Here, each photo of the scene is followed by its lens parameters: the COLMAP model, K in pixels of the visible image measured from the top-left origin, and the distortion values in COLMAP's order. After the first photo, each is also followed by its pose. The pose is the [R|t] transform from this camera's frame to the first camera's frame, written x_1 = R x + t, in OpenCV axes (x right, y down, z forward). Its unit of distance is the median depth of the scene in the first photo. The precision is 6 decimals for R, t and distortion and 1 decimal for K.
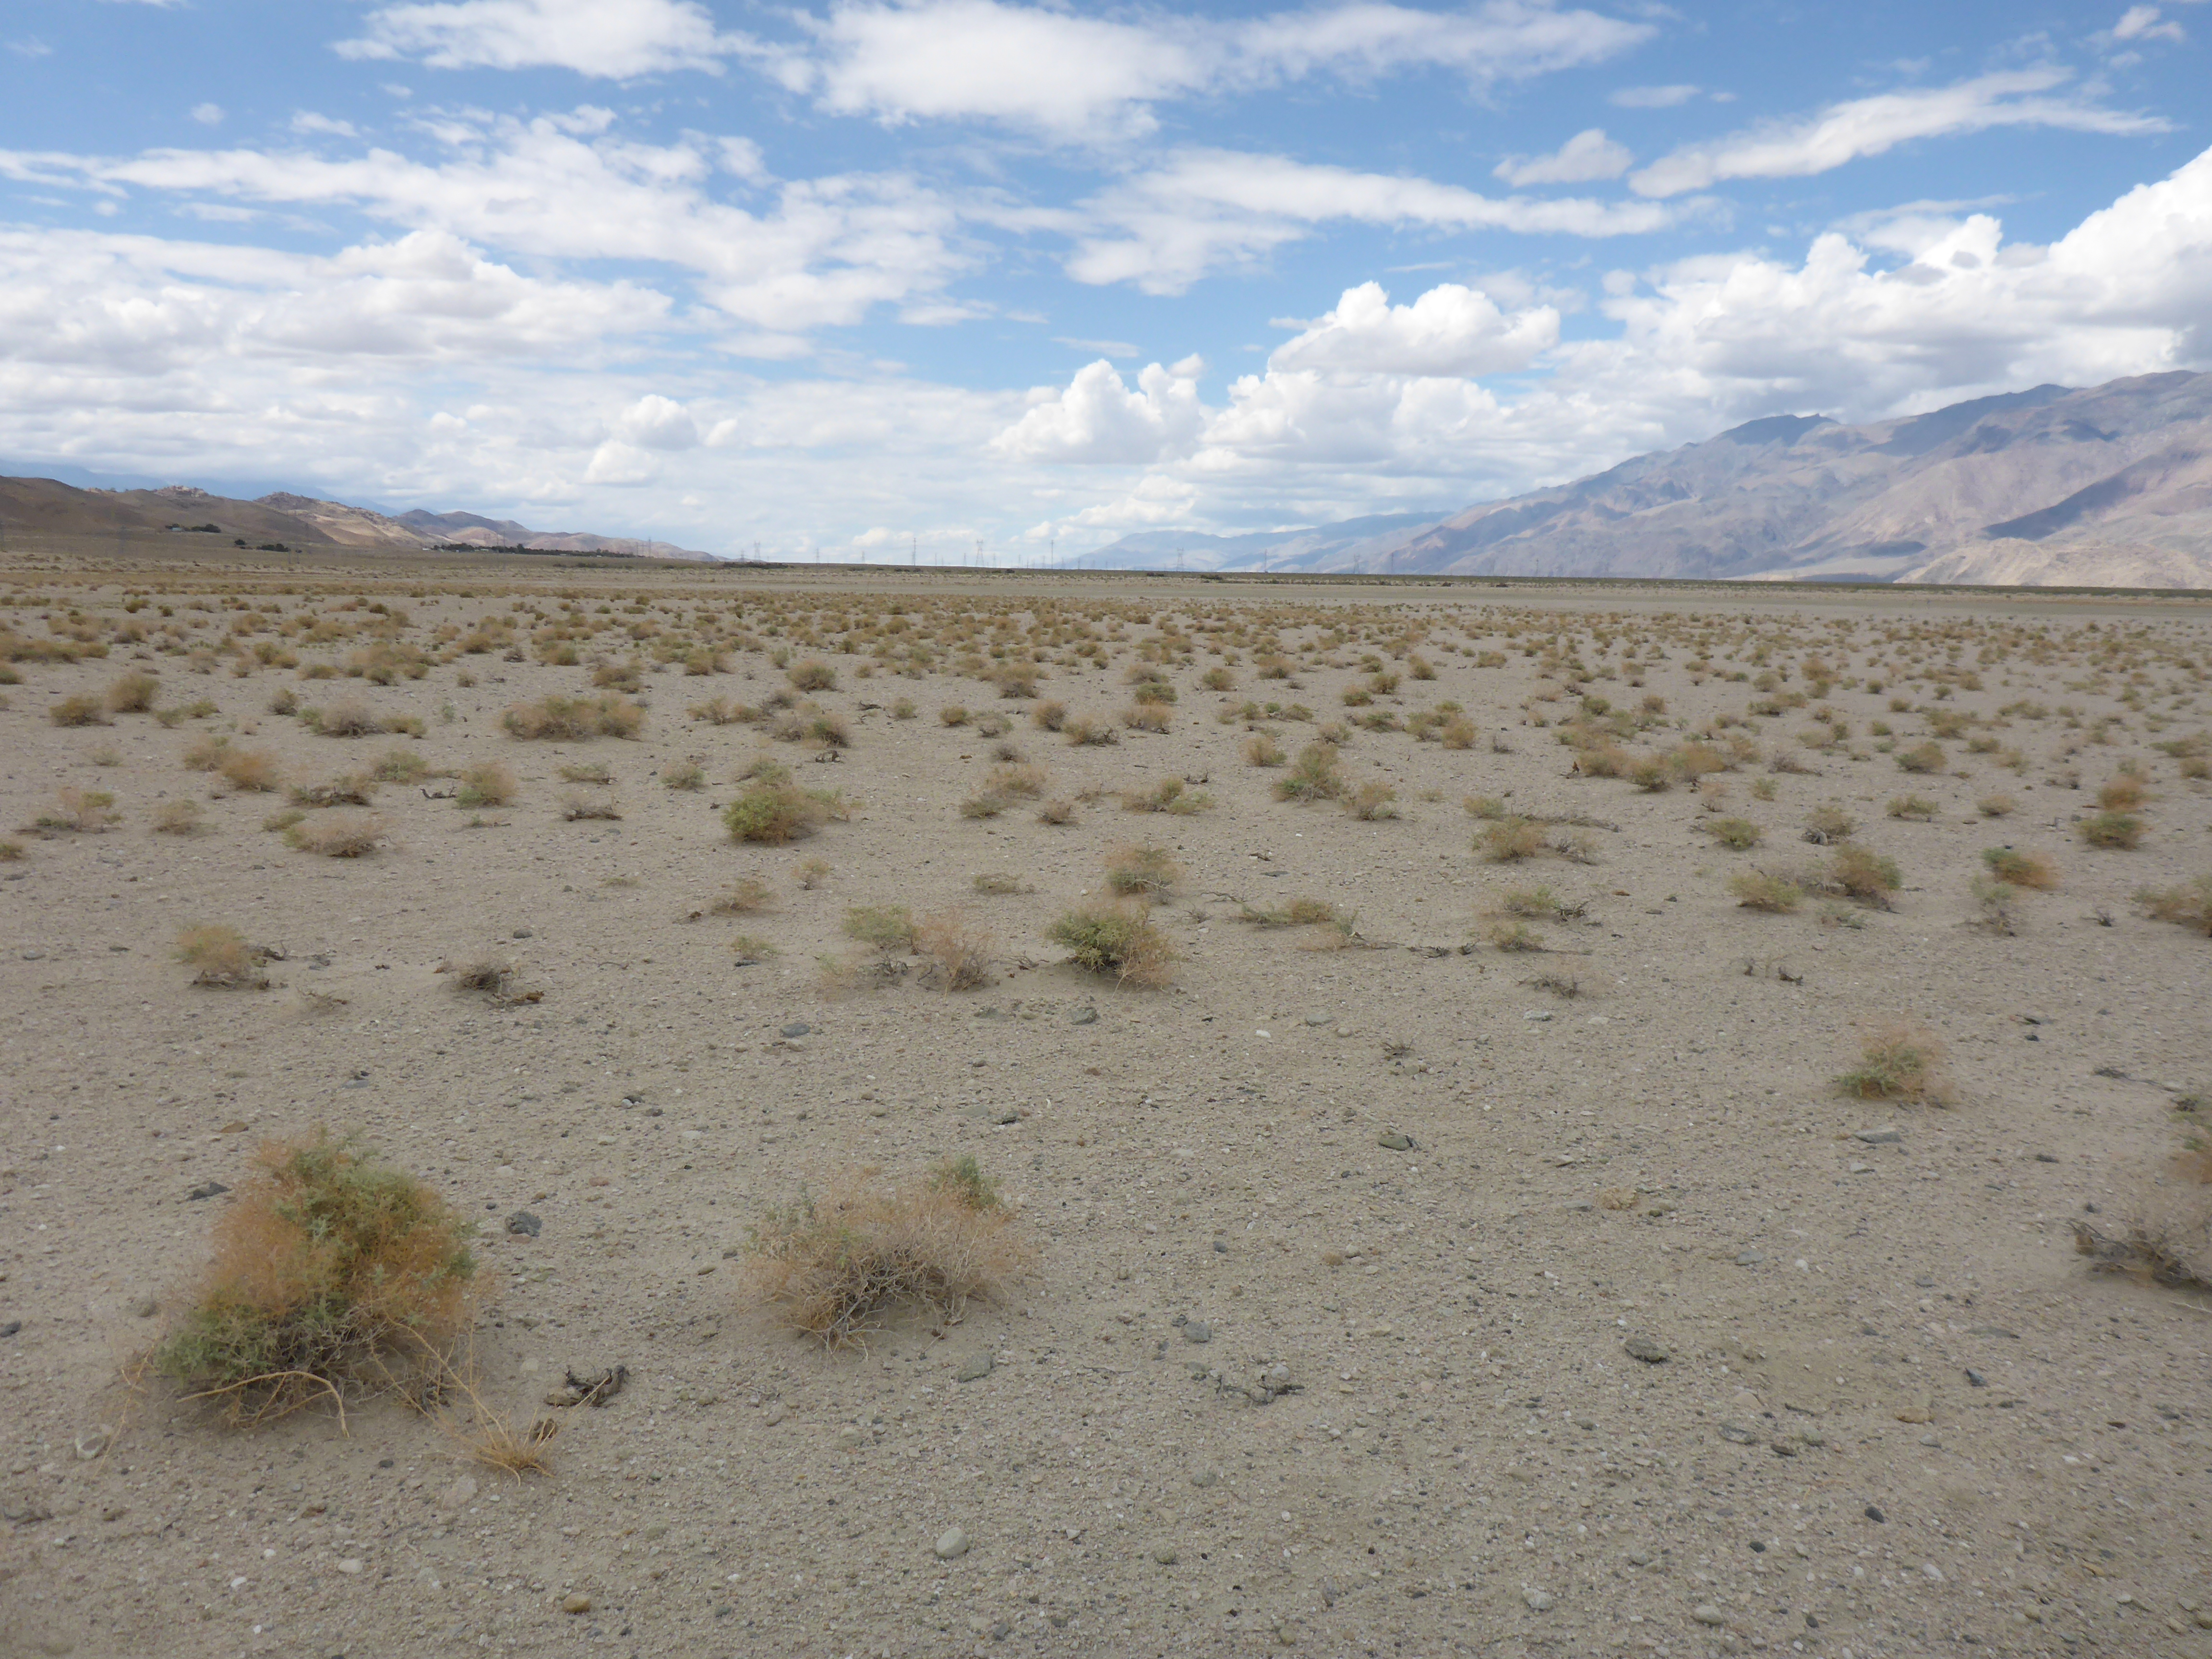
lens RADIAL K [[1846.4, 0, 1106.0], [0, 1846.4, 829.5], [0, 0, 1]] dist [-0.019280, 0.009659]
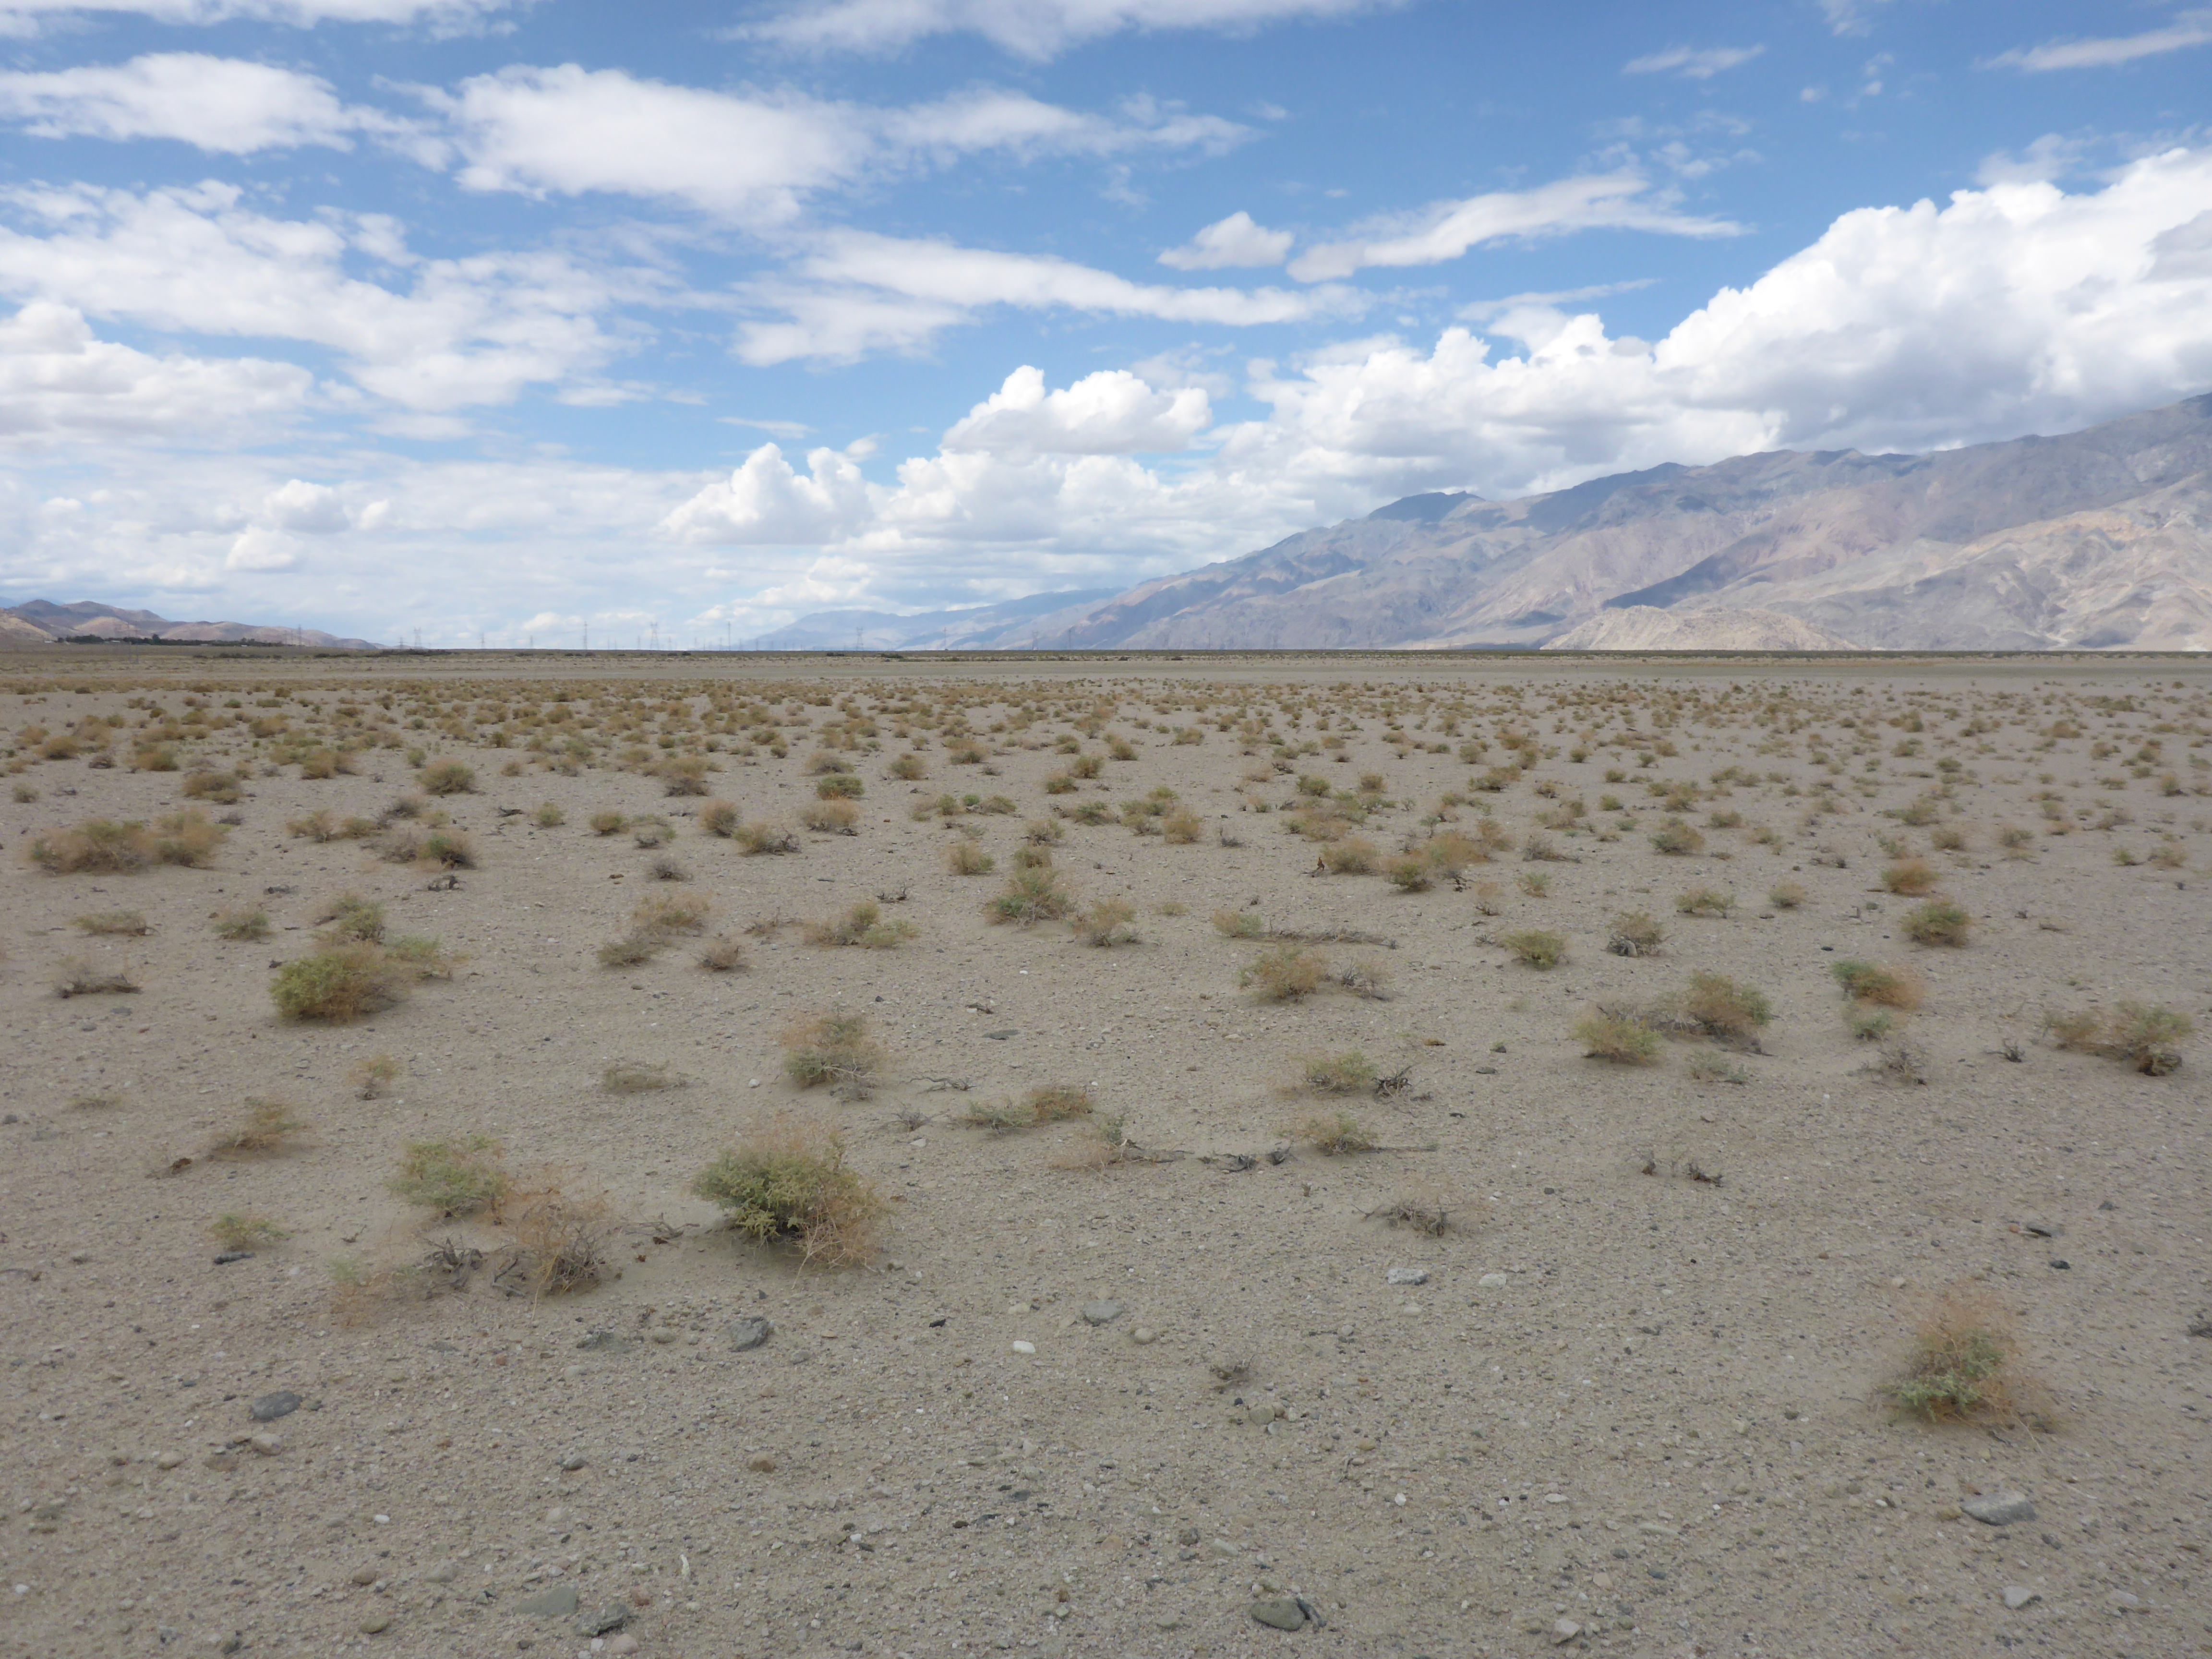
lens RADIAL K [[1075.2, 0, 1106.0], [0, 1075.2, 829.5], [0, 0, 1]] dist [-0.008061, -0.000453]
pose [[0.966455, -0.061298, 0.249414, 0.019474], [0.052943, 0.997793, 0.040079, -0.064477], [-0.251320, -0.025530, 0.967567, 0.432874]]
